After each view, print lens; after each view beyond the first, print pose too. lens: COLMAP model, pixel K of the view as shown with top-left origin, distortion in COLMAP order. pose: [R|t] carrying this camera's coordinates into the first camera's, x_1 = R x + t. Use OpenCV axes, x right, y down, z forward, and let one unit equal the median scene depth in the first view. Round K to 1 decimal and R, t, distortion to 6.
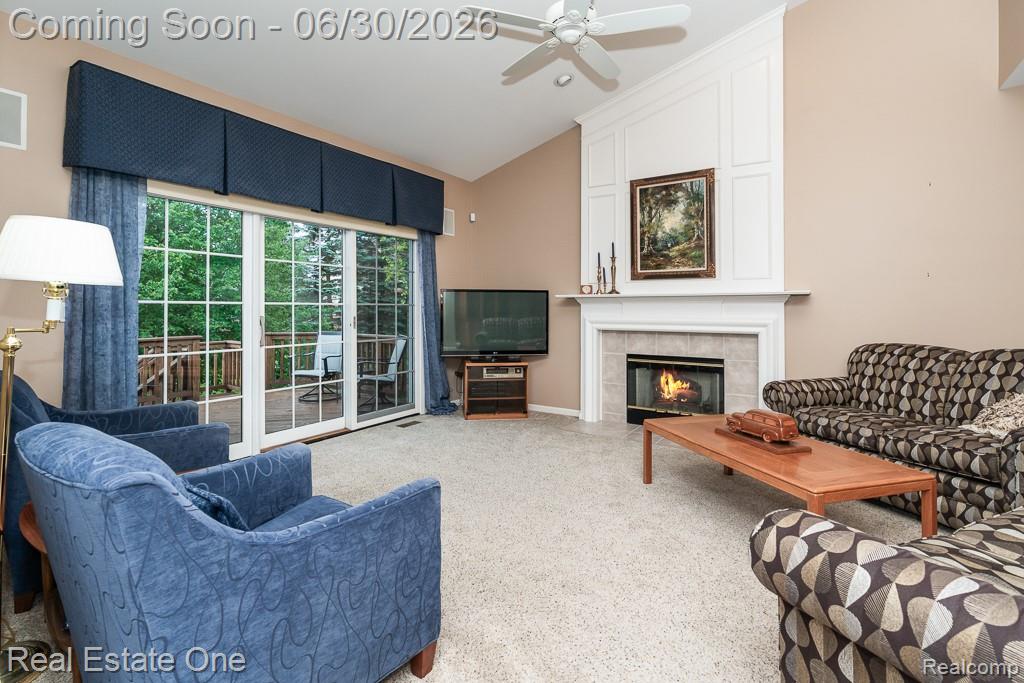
lens RADIAL K [[473.7, 0, 515.4], [0, 473.7, 301.2], [0, 0, 1]] dist [-0.003559, 0.001085]
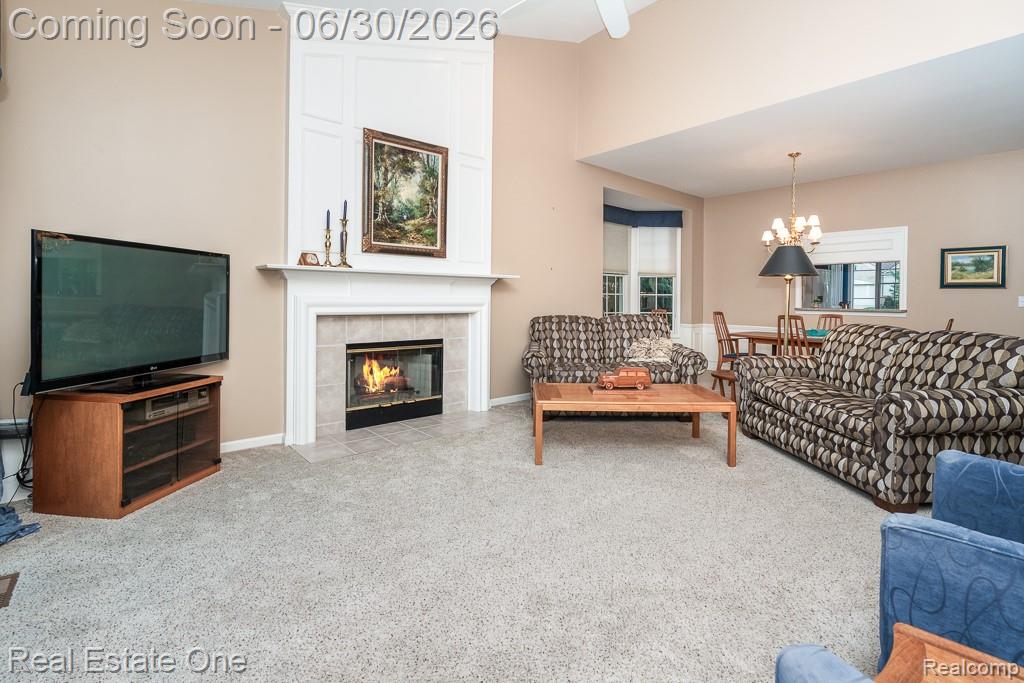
lens RADIAL K [[473.7, 0, 515.4], [0, 473.7, 301.2], [0, 0, 1]] dist [-0.003559, 0.001085]
pose [[0.285347, -0.006285, 0.958404, -0.473902], [-0.025050, 0.999588, 0.014013, 0.022359], [-0.958097, -0.028007, 0.285072, 0.539832]]
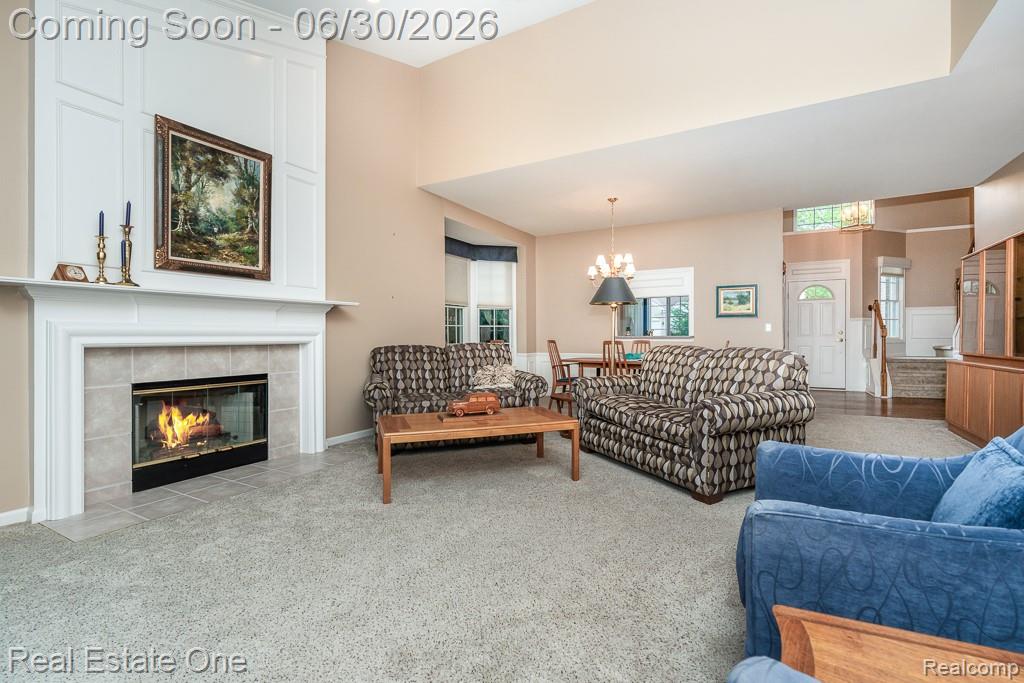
lens RADIAL K [[460.2, 0, 511.2], [0, 460.2, 334.9], [0, 0, 1]] dist [-0.002612, 0.000202]
pose [[-0.053551, -0.000477, 0.998565, -0.428201], [-0.014326, 0.999897, -0.000290, 0.041870], [-0.998462, -0.014321, -0.053552, 0.567706]]
